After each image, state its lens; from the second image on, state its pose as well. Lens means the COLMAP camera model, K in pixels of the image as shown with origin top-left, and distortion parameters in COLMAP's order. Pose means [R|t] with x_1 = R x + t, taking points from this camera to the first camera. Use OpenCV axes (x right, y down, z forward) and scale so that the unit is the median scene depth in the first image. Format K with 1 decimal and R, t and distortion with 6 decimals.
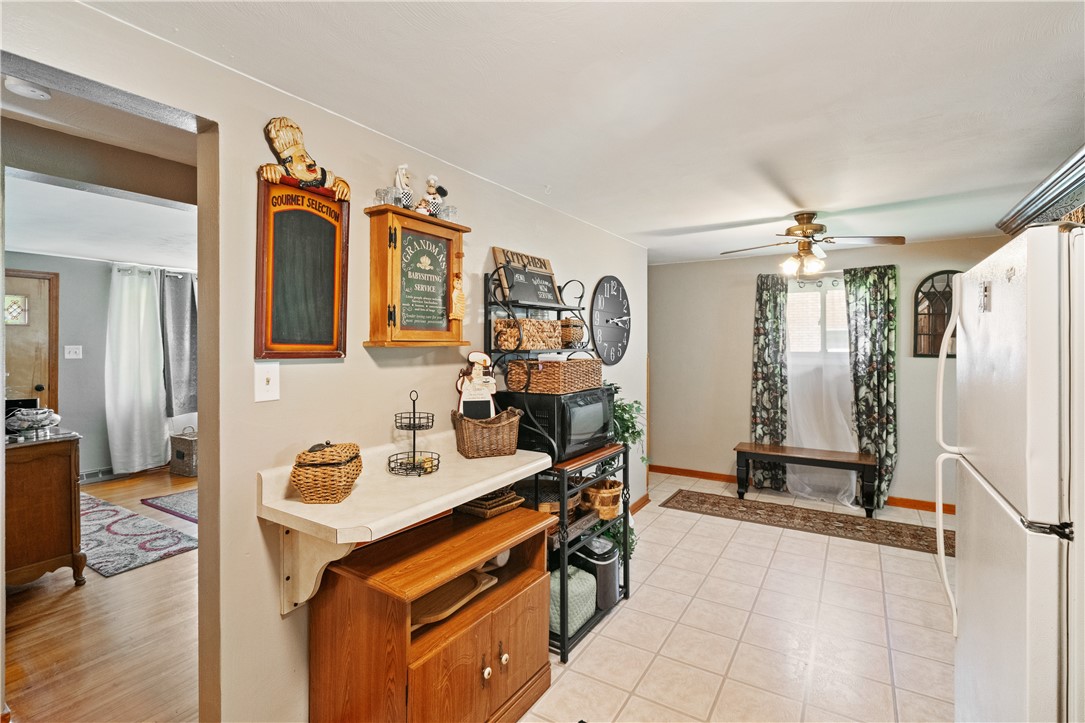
lens RADIAL K [[501.8, 0, 545.2], [0, 501.8, 344.7], [0, 0, 1]] dist [-0.001022, 0.000992]
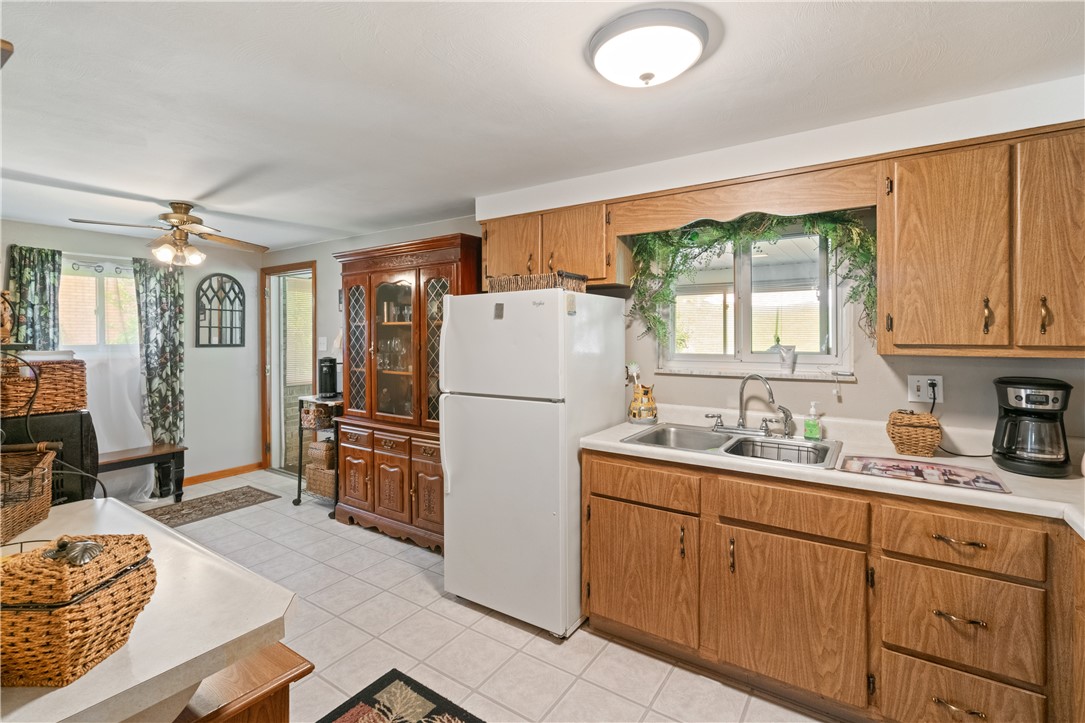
lens RADIAL K [[501.8, 0, 527.6], [0, 501.8, 338.4], [0, 0, 1]] dist [-0.001022, 0.000992]
pose [[0.043713, -0.006915, 0.999020, -0.337478], [0.006528, 0.999957, 0.006636, 0.002156], [-0.999023, 0.006232, 0.043757, 0.213347]]
